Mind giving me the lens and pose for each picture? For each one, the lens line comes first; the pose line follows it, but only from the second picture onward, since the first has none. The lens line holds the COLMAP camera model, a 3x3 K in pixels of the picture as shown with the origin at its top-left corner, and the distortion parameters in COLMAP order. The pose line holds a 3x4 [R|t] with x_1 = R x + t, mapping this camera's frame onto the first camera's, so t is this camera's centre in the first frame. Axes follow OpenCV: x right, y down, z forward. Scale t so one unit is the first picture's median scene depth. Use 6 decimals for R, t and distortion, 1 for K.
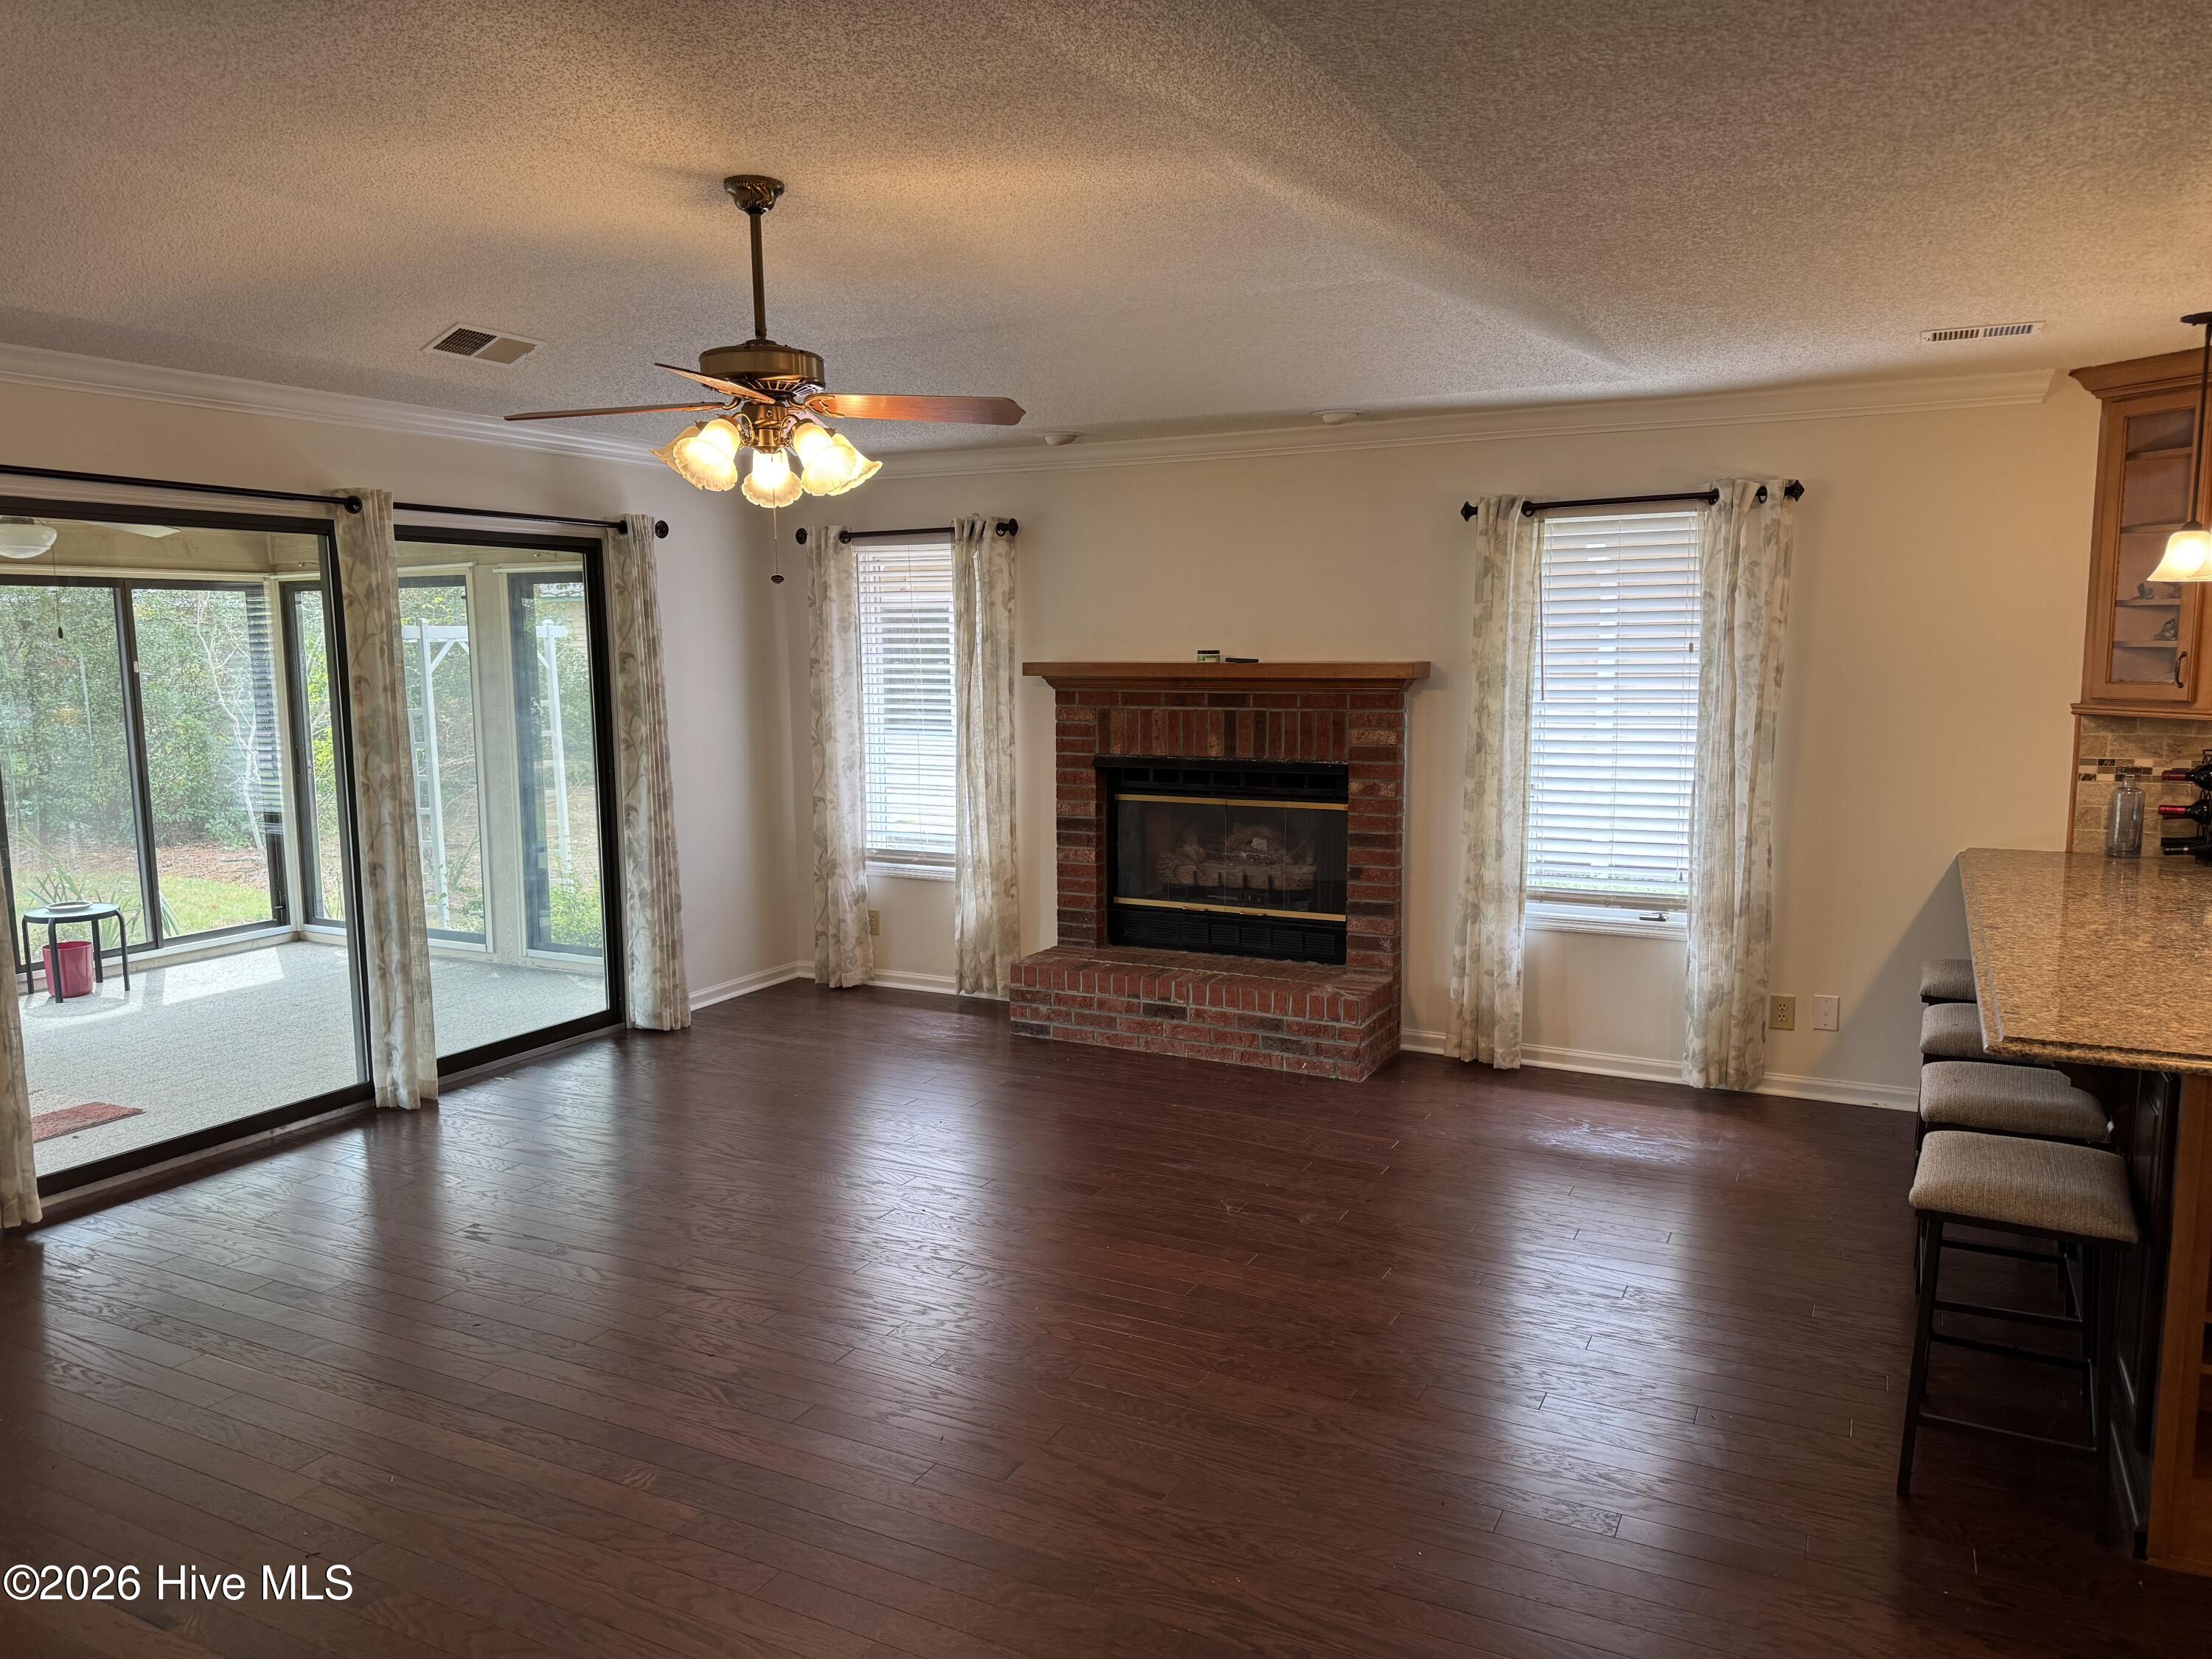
lens RADIAL K [[1539.8, 0, 1106.8], [0, 1539.8, 845.7], [0, 0, 1]] dist [0.074554, -0.092668]
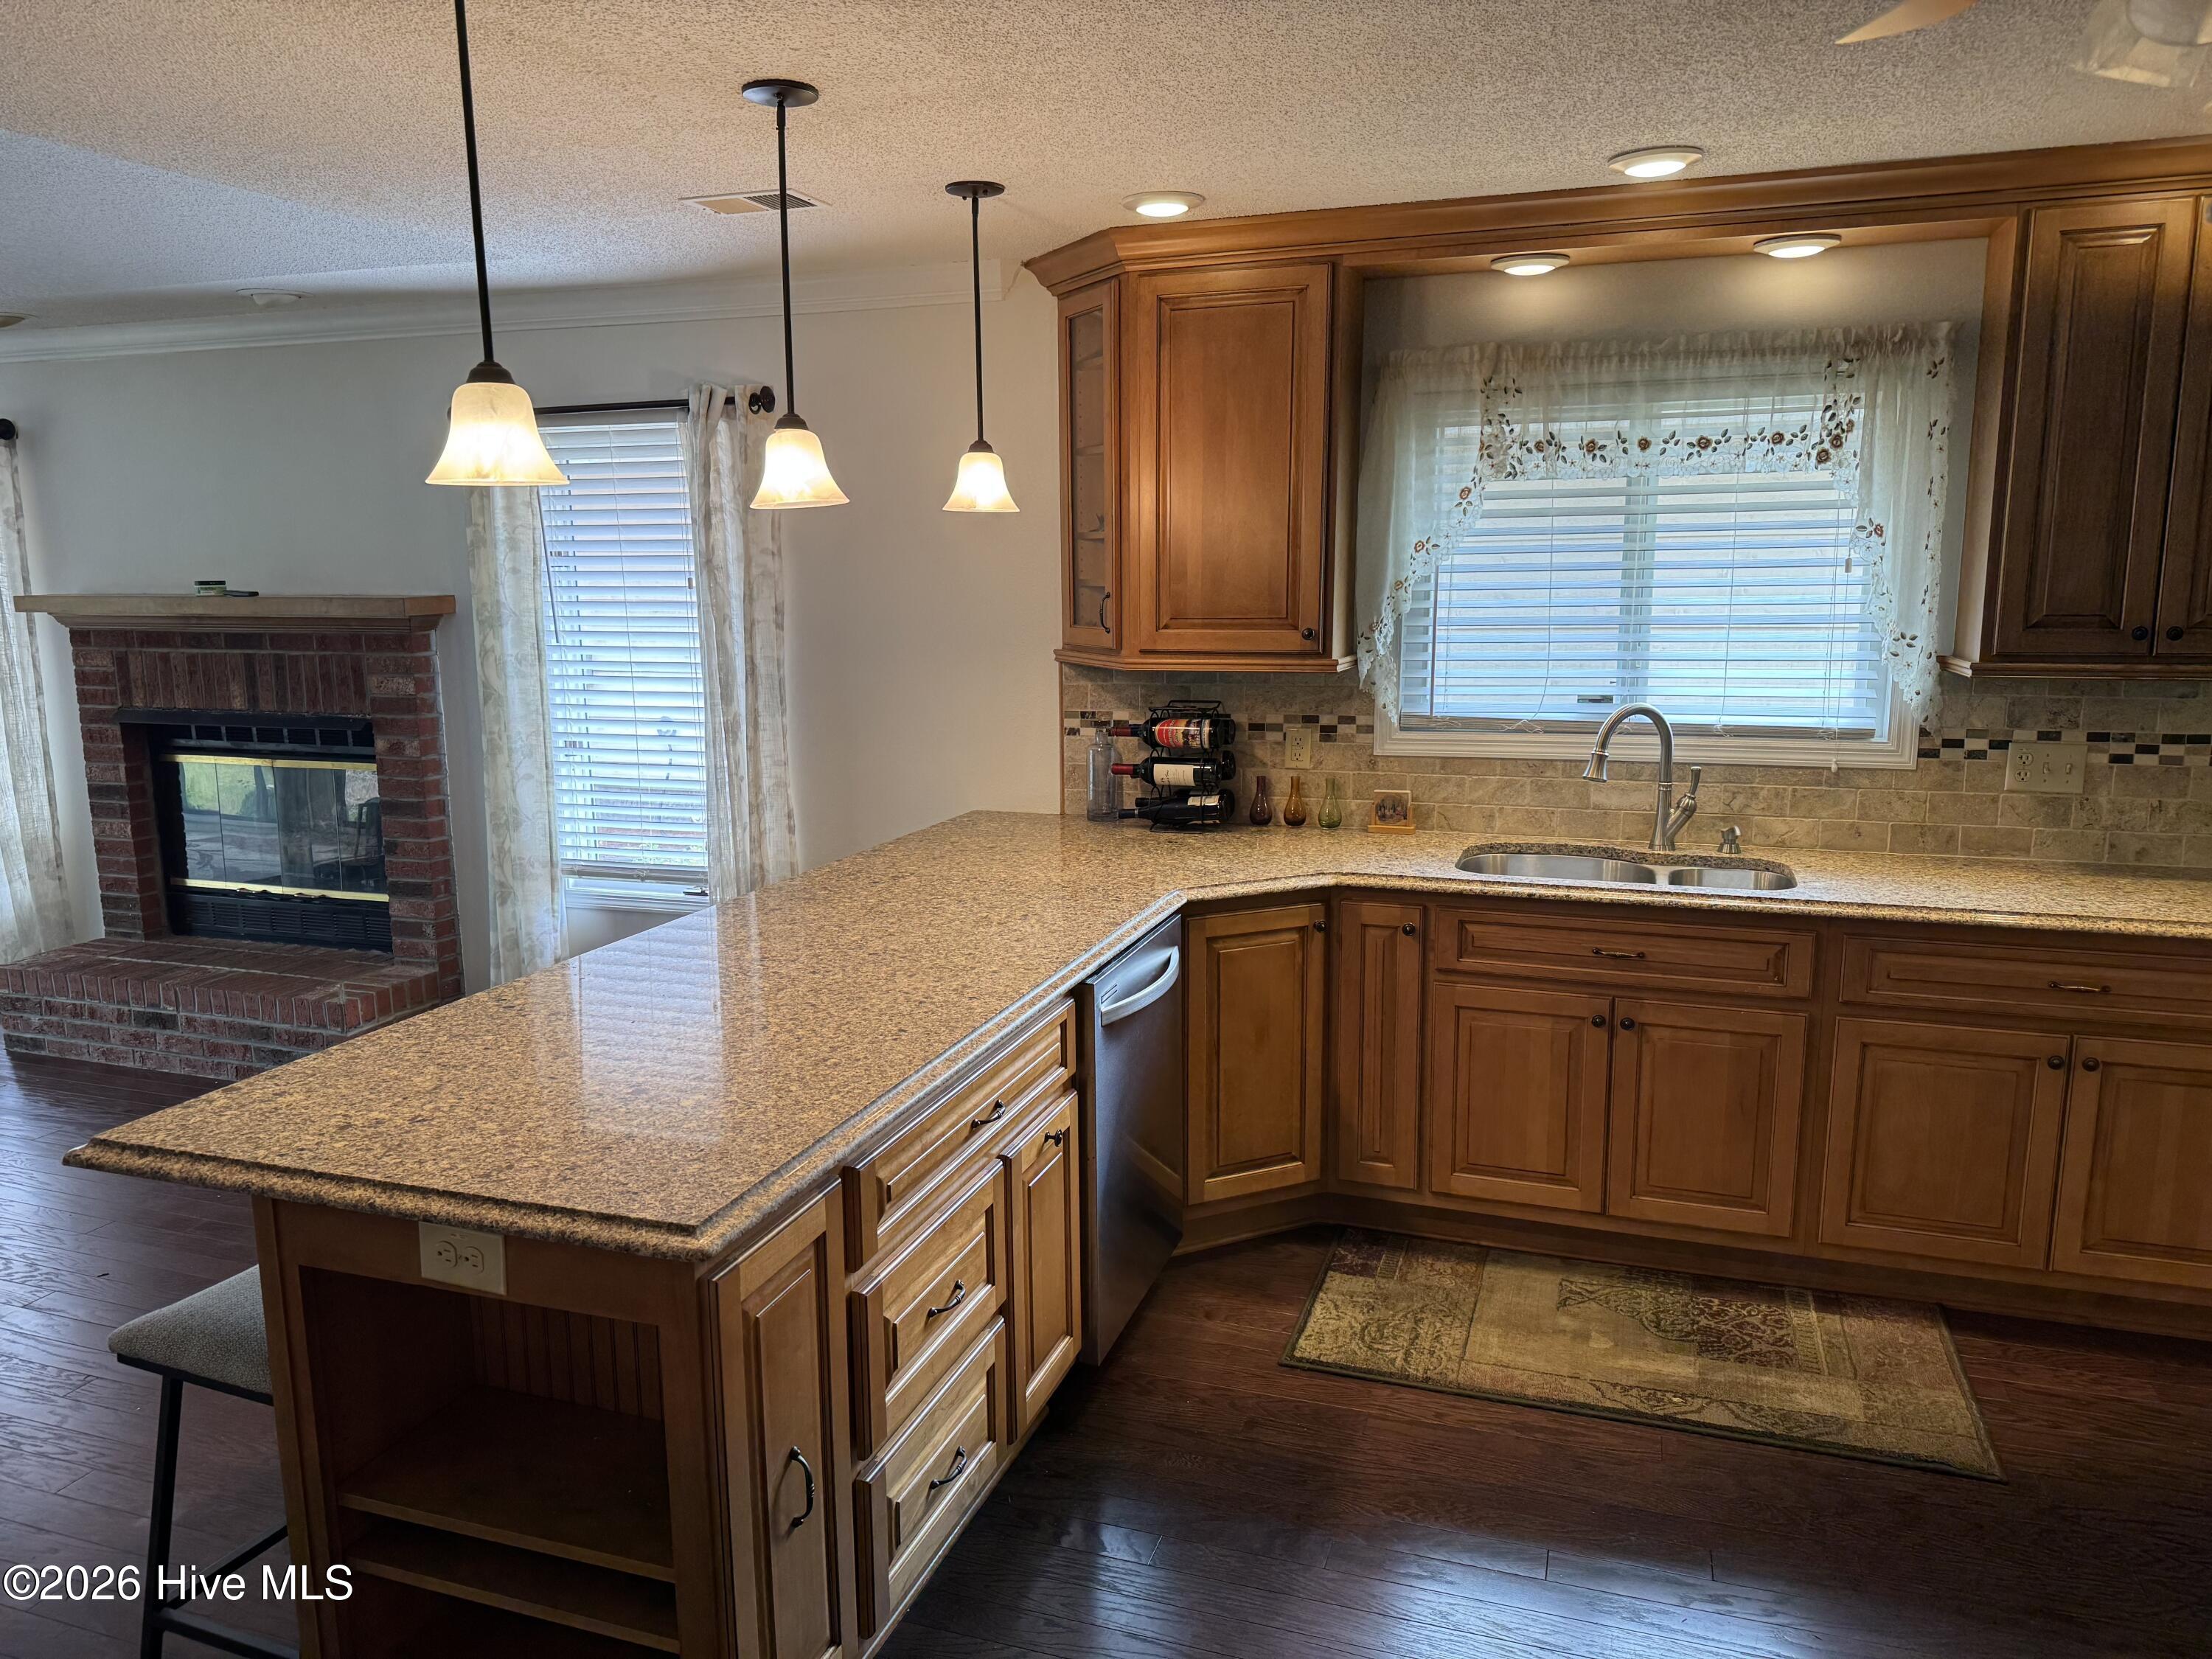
lens RADIAL K [[1539.8, 0, 1096.2], [0, 1539.8, 840.7], [0, 0, 1]] dist [0.074554, -0.092668]
pose [[0.989827, -0.028254, 0.139444, 0.409546], [0.021177, 0.998424, 0.051979, -0.021301], [-0.140693, -0.048497, 0.988865, 0.096560]]
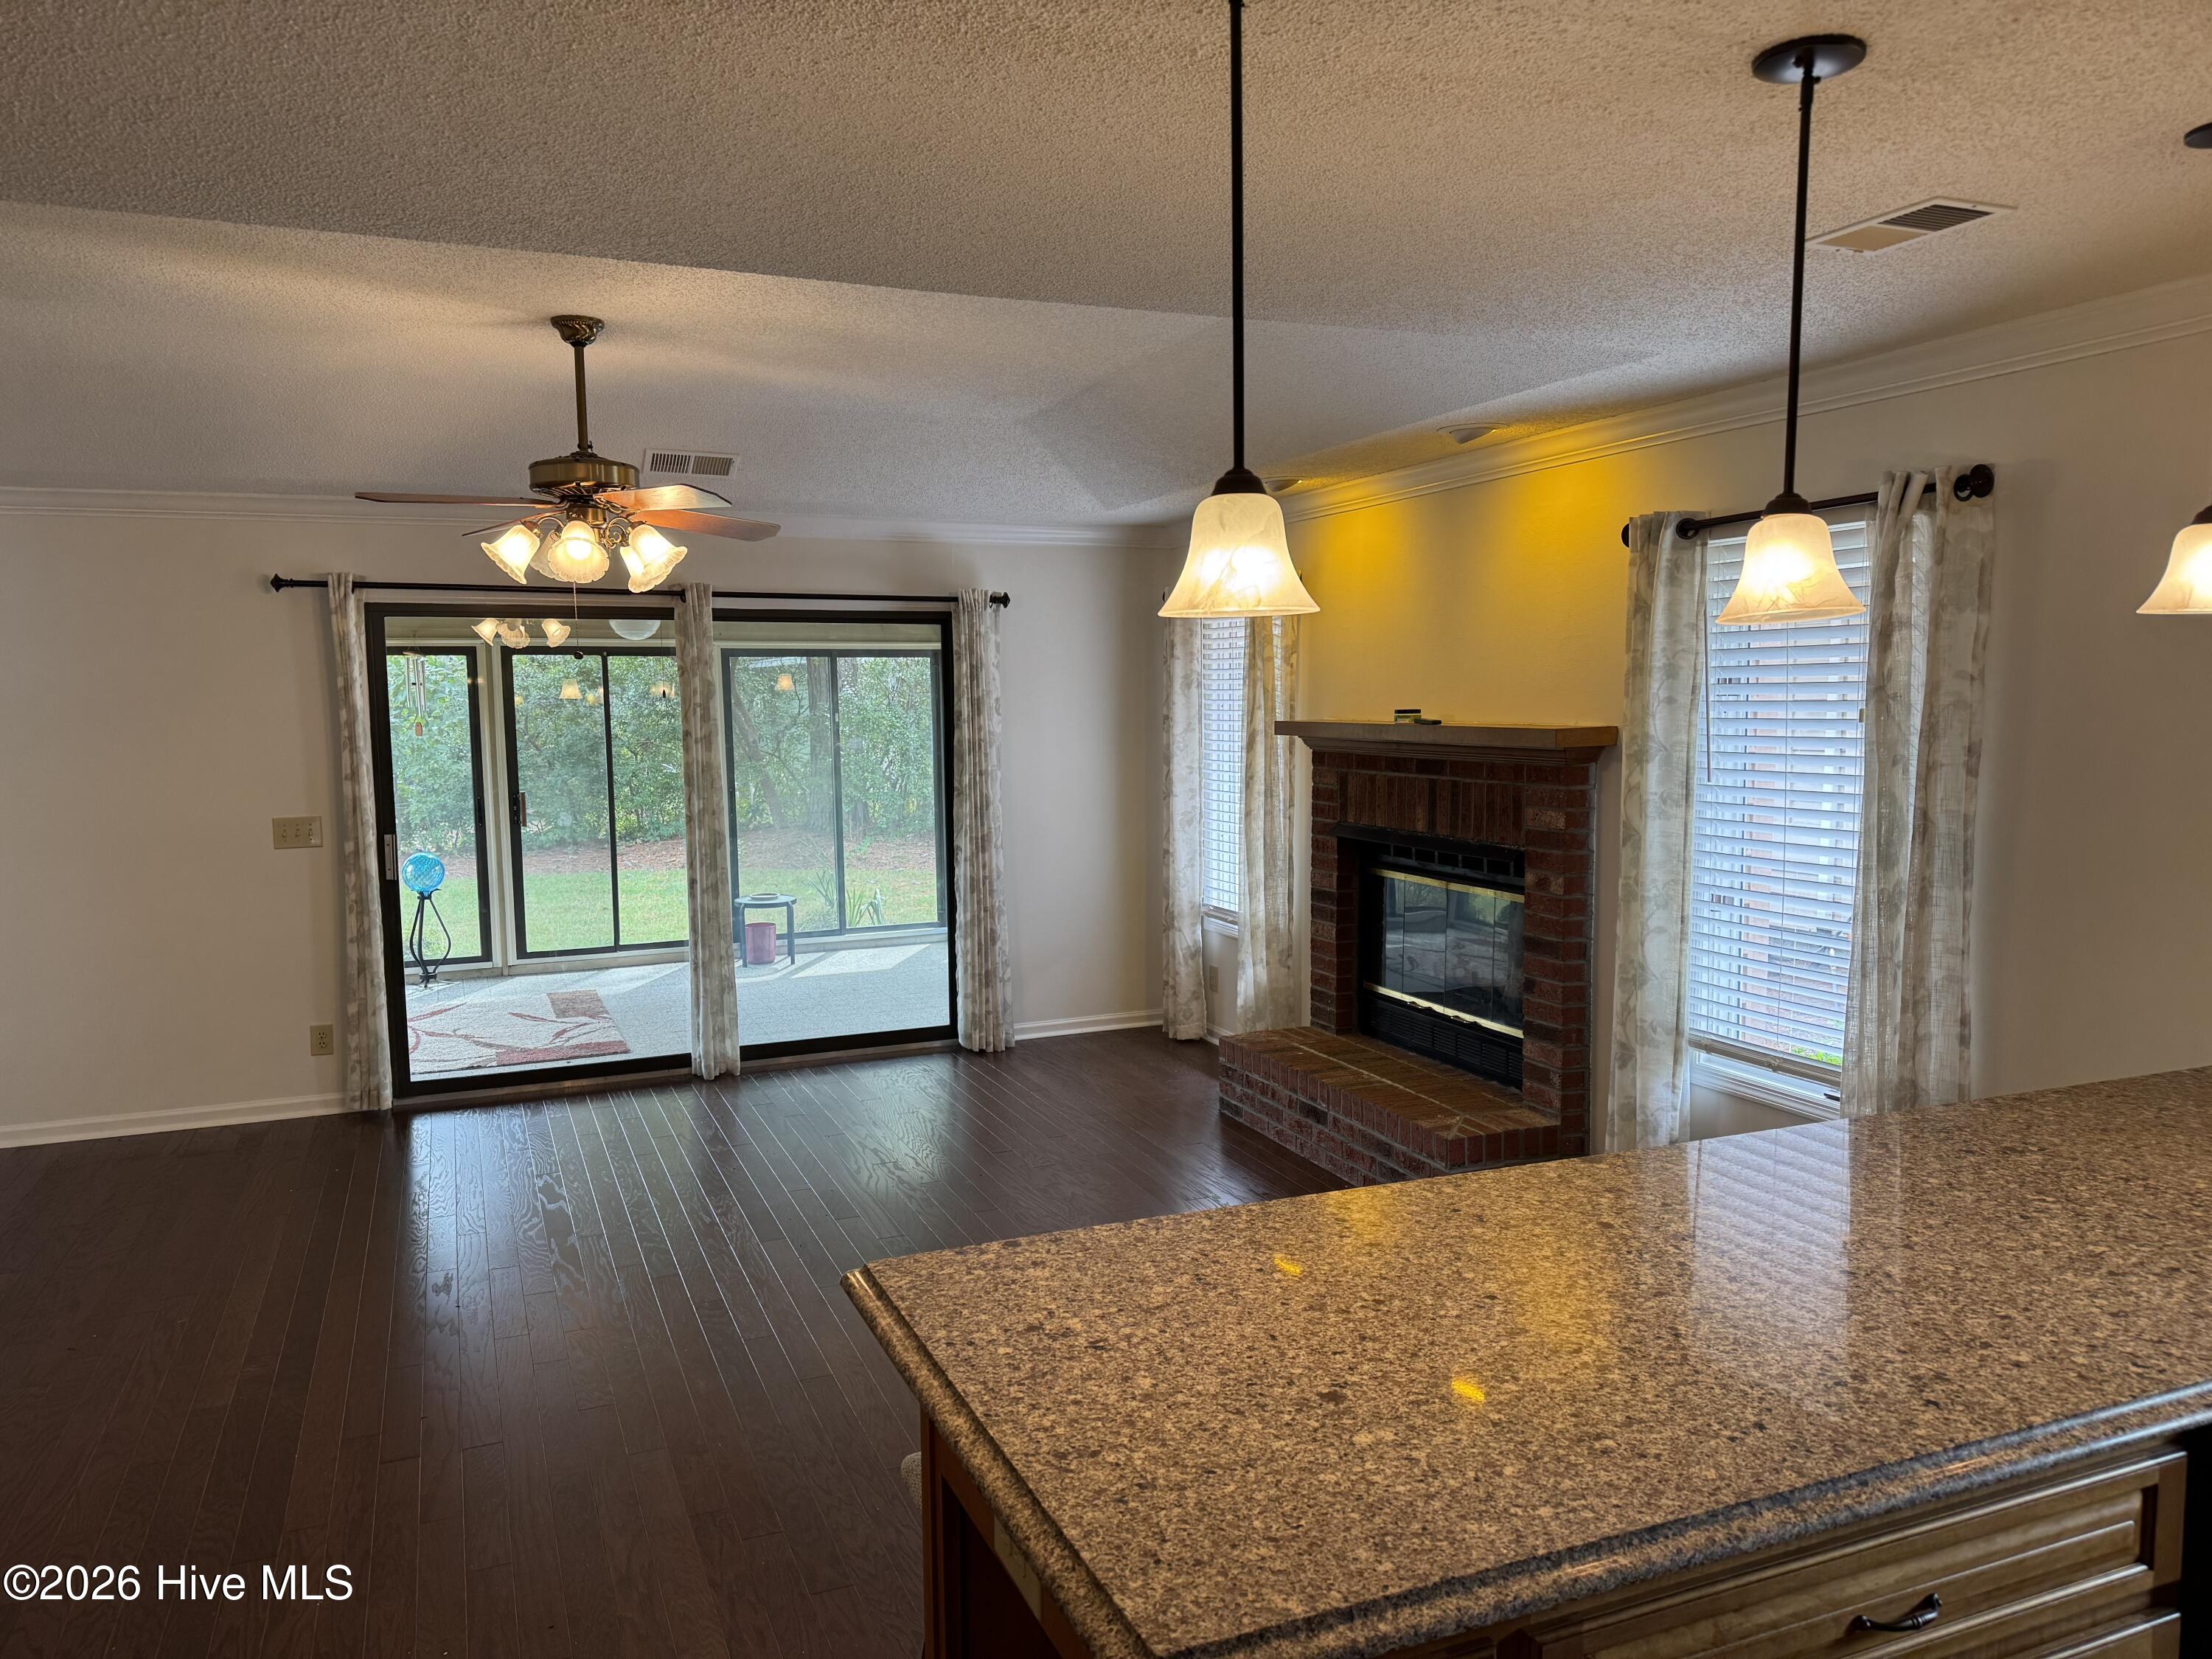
lens RADIAL K [[1539.8, 0, 1085.3], [0, 1539.8, 835.4], [0, 0, 1]] dist [0.074554, -0.092668]
pose [[0.762672, 0.057879, -0.644191, 0.485409], [-0.077169, 0.997016, -0.001782, -0.039795], [0.642166, 0.051071, 0.764863, 0.215888]]
